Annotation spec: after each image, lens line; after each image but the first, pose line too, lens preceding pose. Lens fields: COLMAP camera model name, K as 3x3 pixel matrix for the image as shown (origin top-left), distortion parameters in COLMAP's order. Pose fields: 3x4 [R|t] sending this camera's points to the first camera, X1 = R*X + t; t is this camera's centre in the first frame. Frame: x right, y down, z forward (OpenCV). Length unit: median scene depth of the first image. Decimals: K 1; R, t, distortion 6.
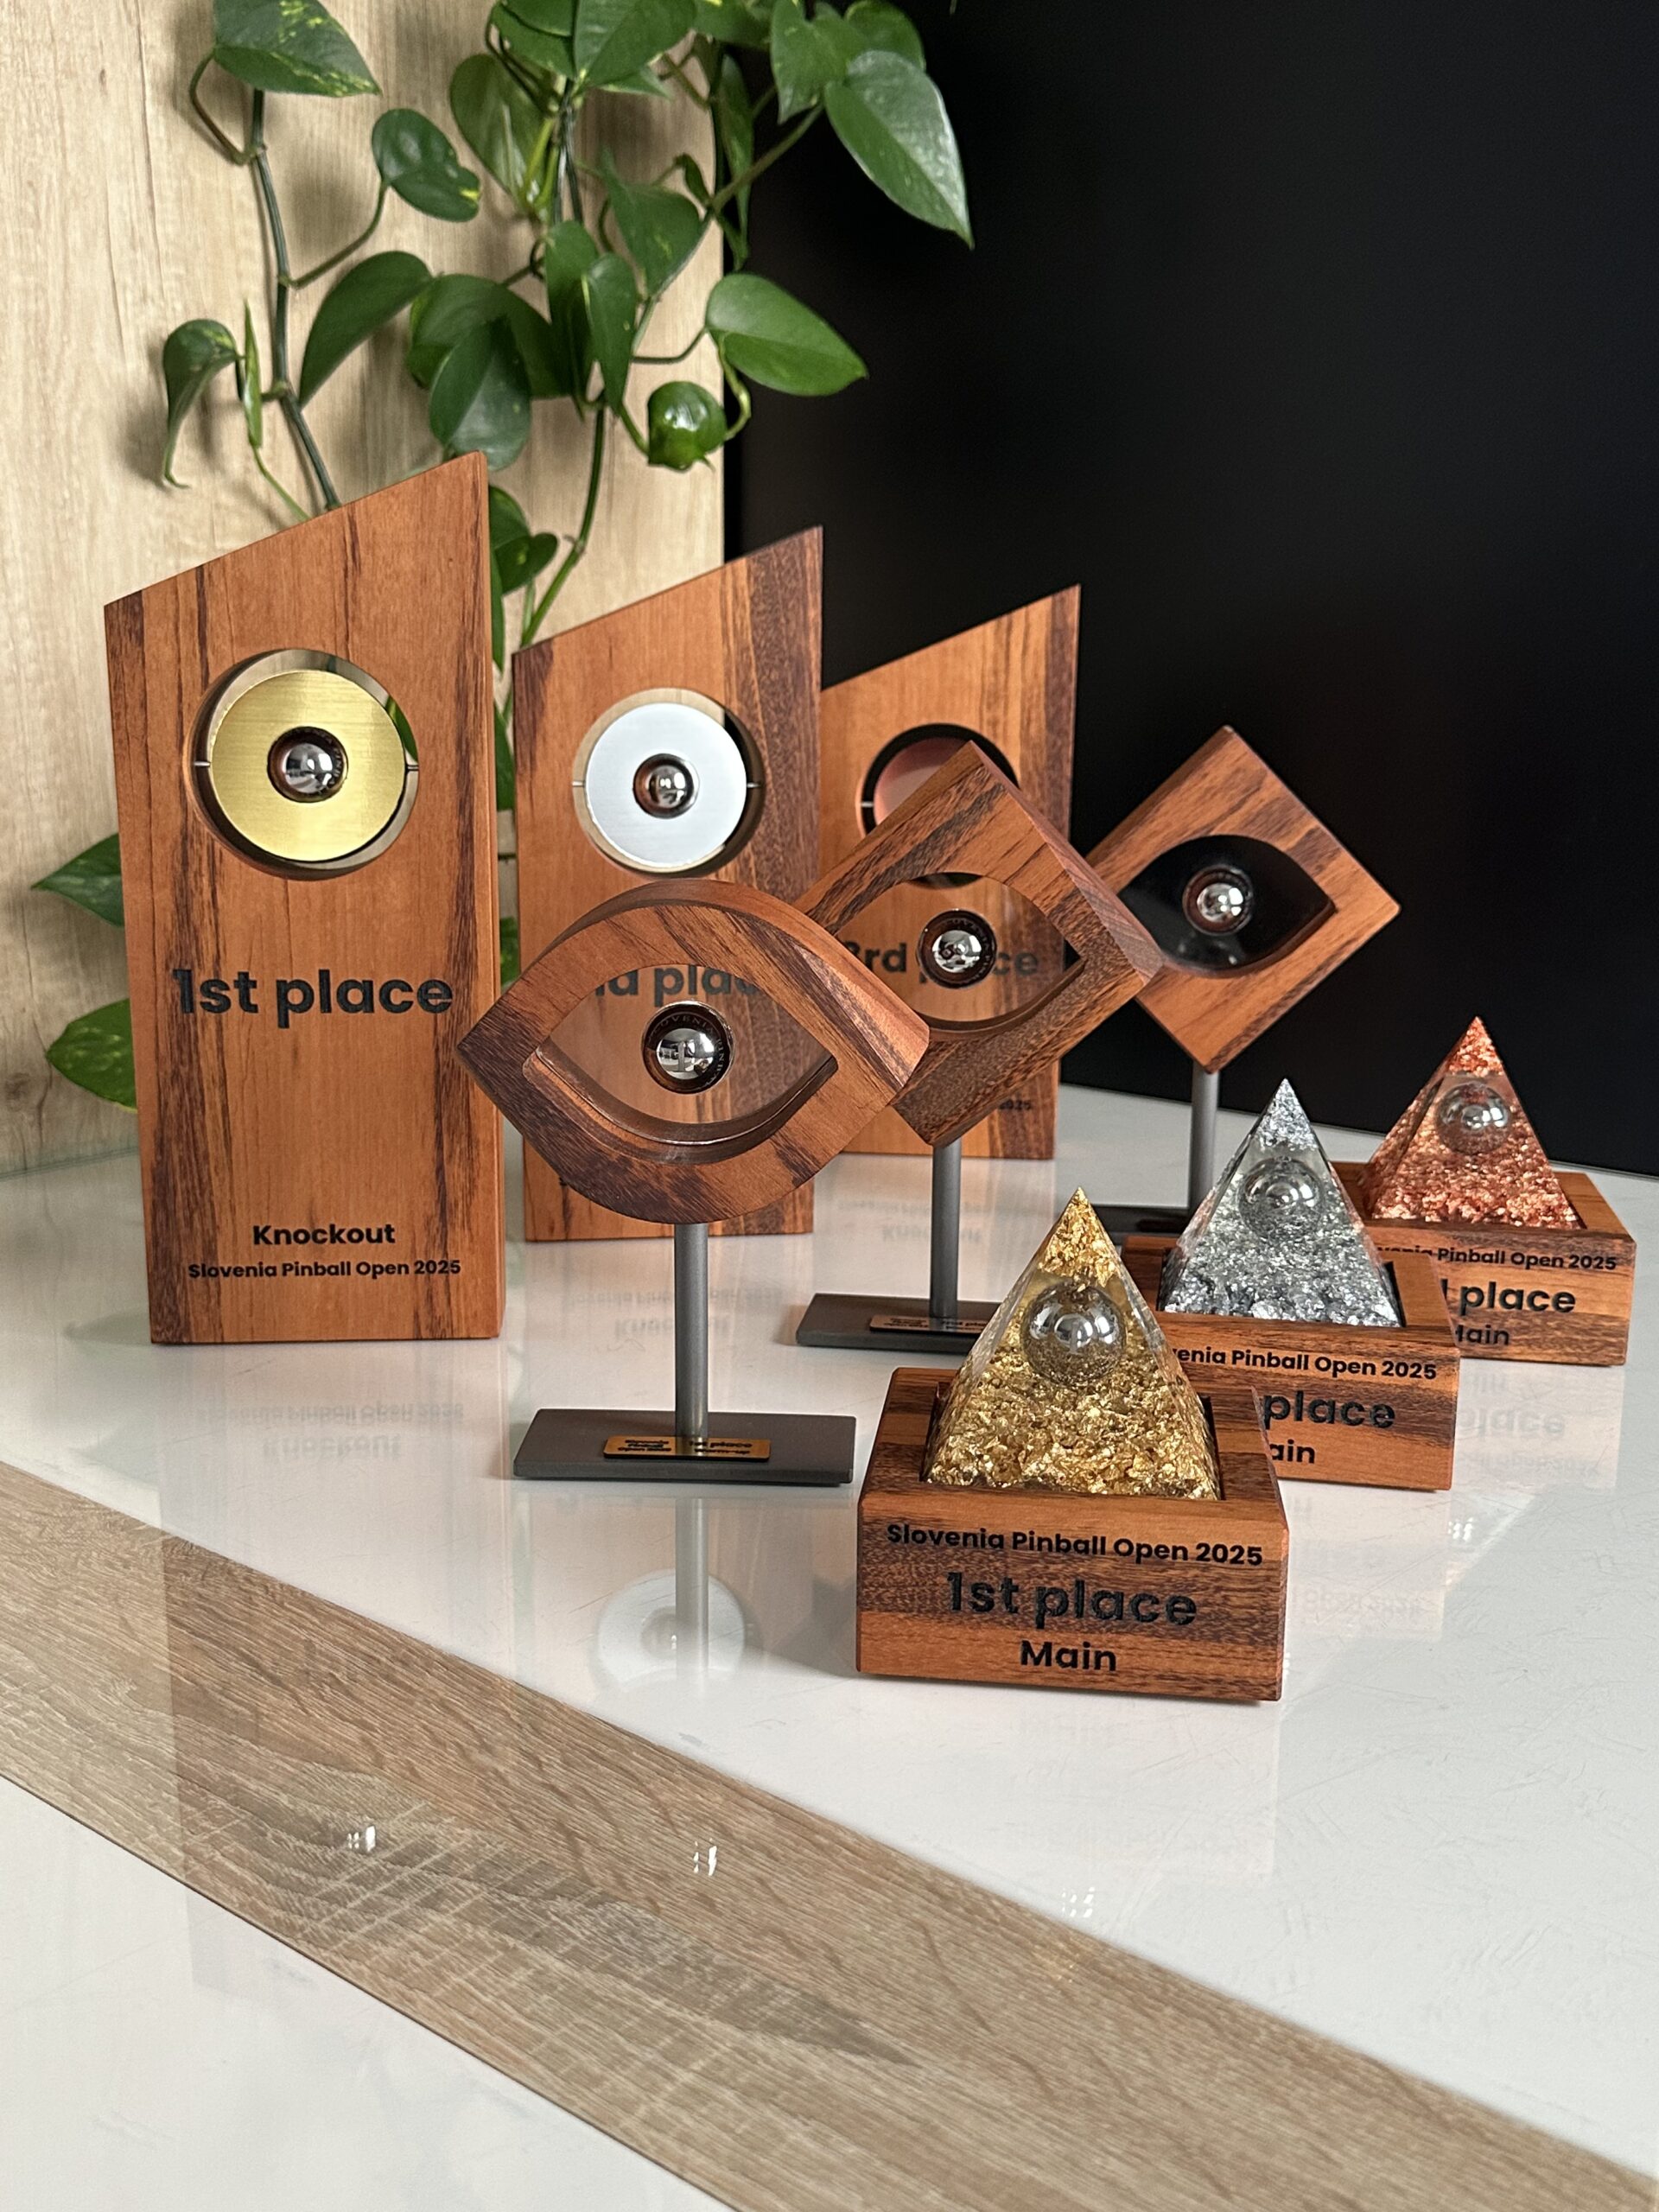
lens RADIAL K [[2243.1, 0, 829.5], [0, 2243.1, 1106.0], [0, 0, 1]] dist [0.139673, -0.323393]
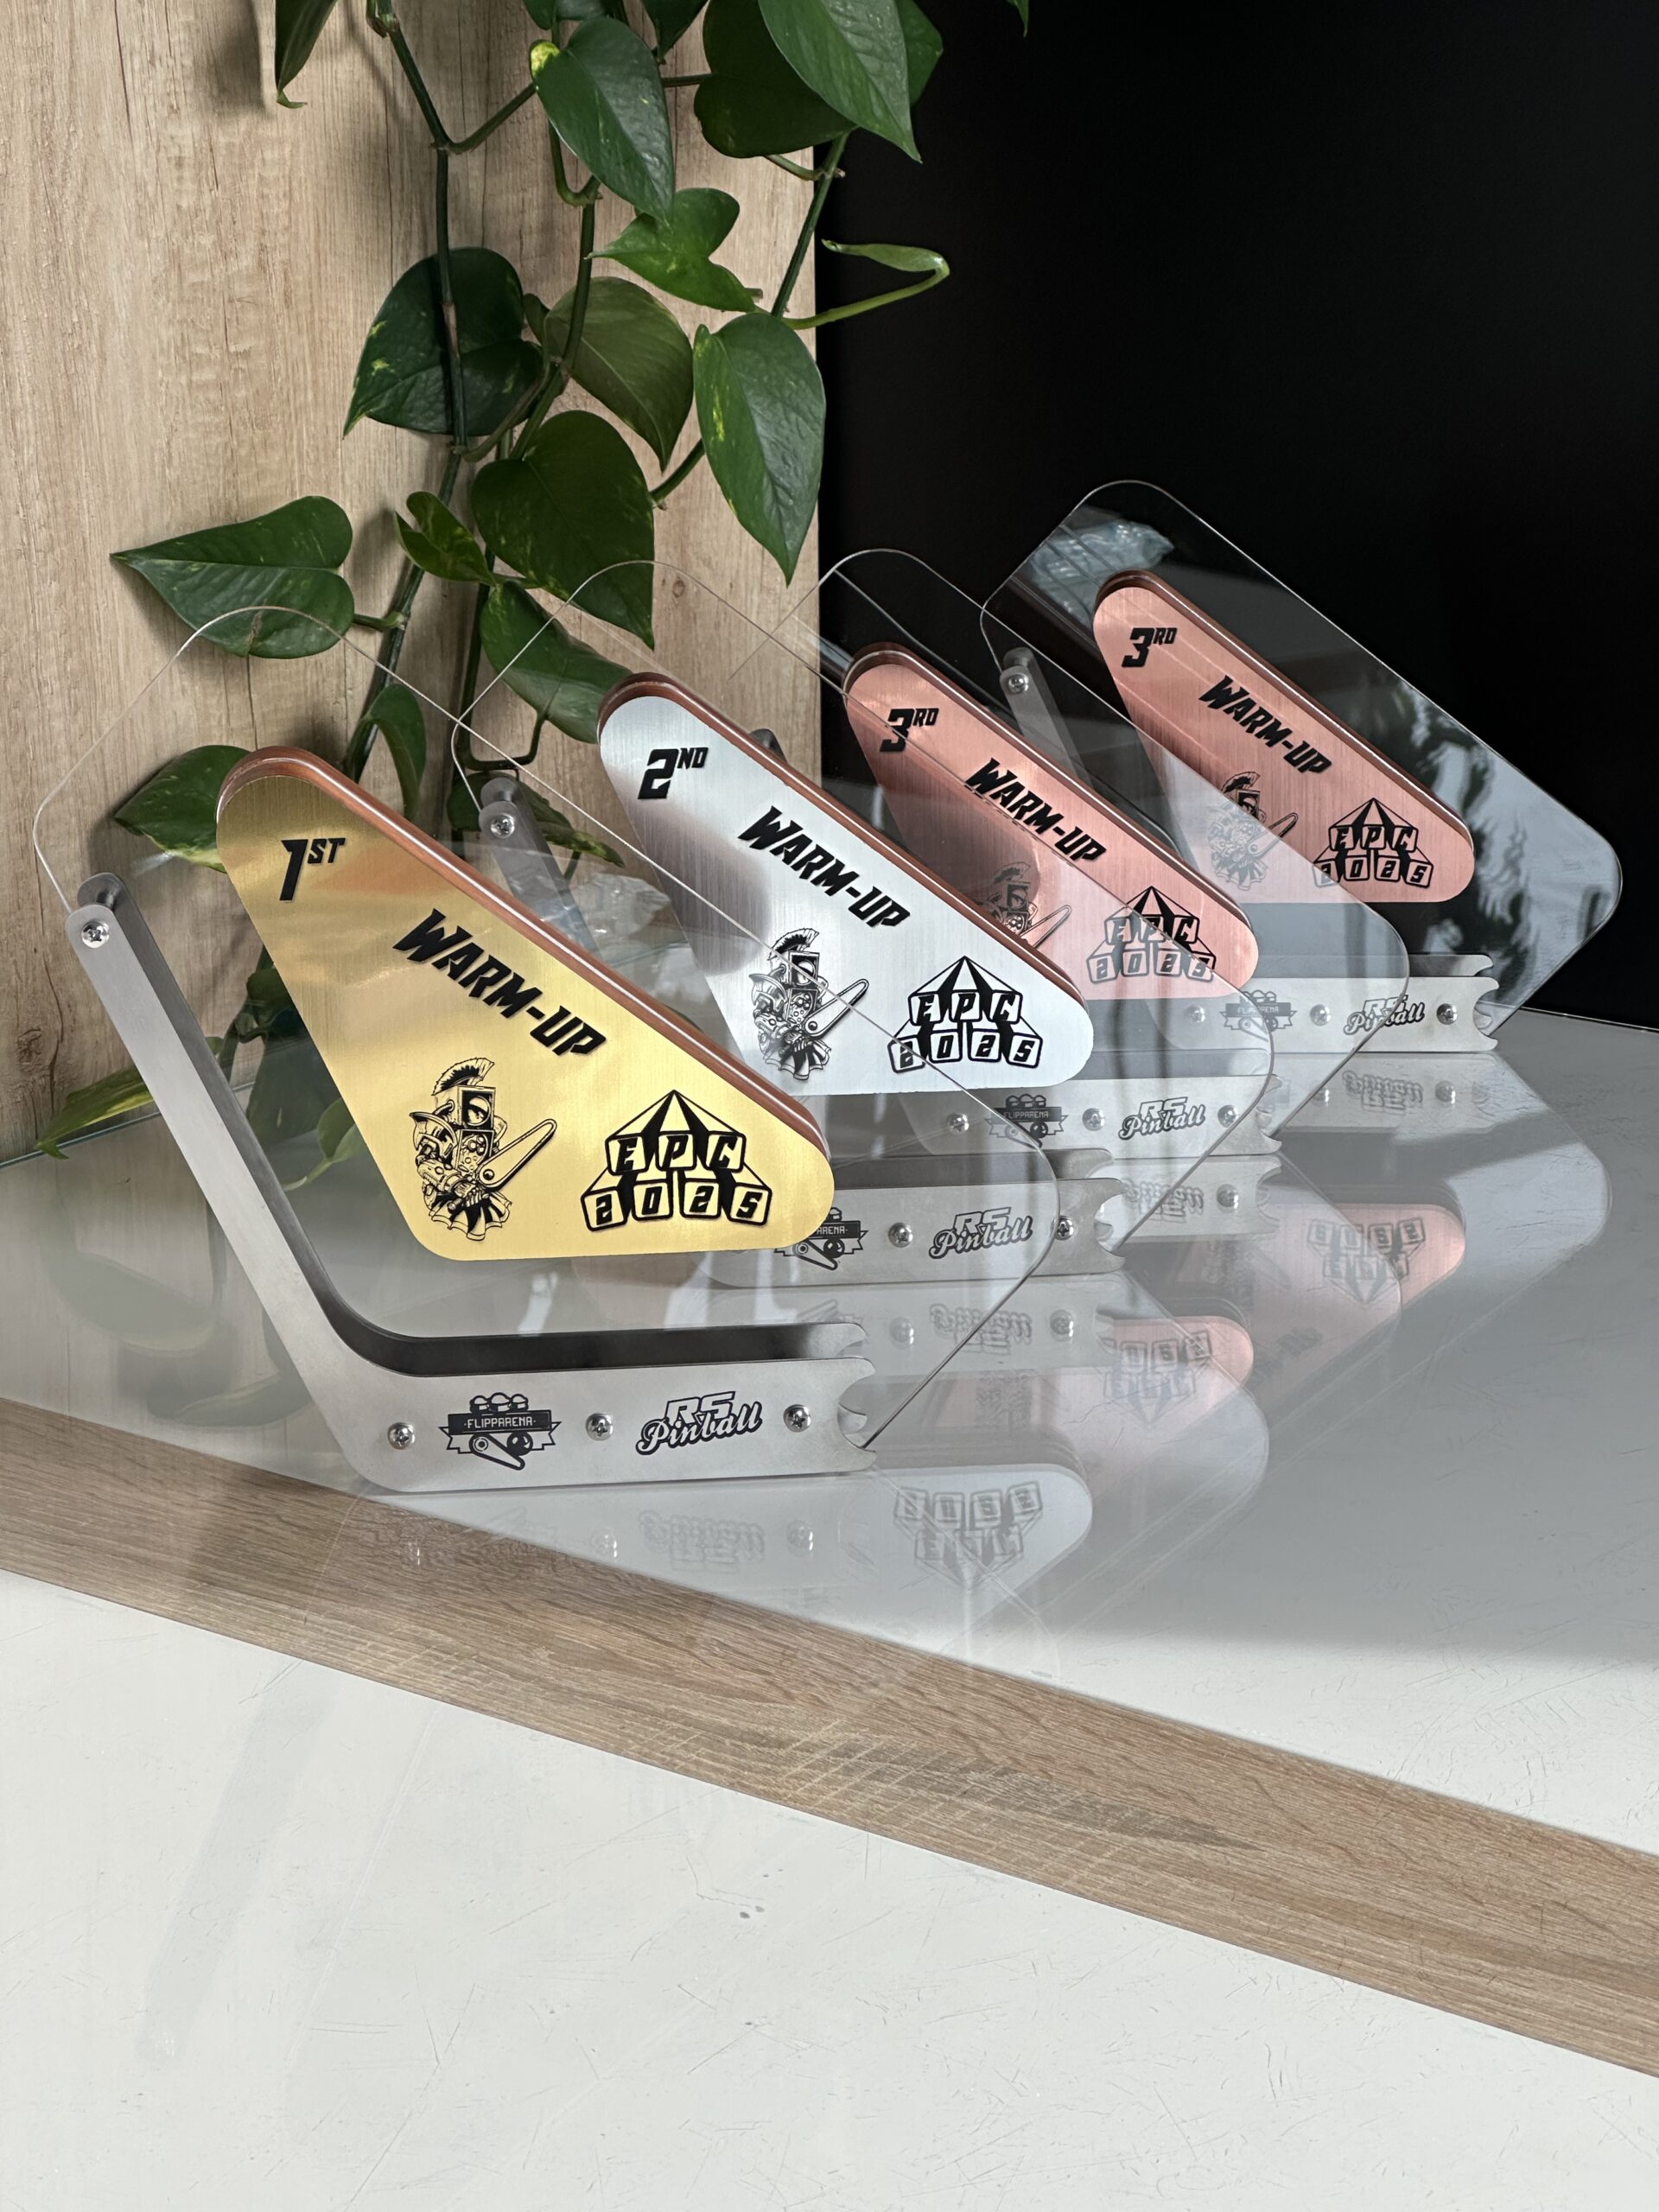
lens RADIAL K [[5034.3, 0, 904.0], [0, 5034.3, 1117.2], [0, 0, 1]] dist [0.340104, -2.008646]
pose [[0.998958, -0.030642, 0.033835, -0.226573], [0.028251, 0.997216, 0.069007, -0.208633], [-0.035855, -0.067979, 0.997042, -1.720804]]
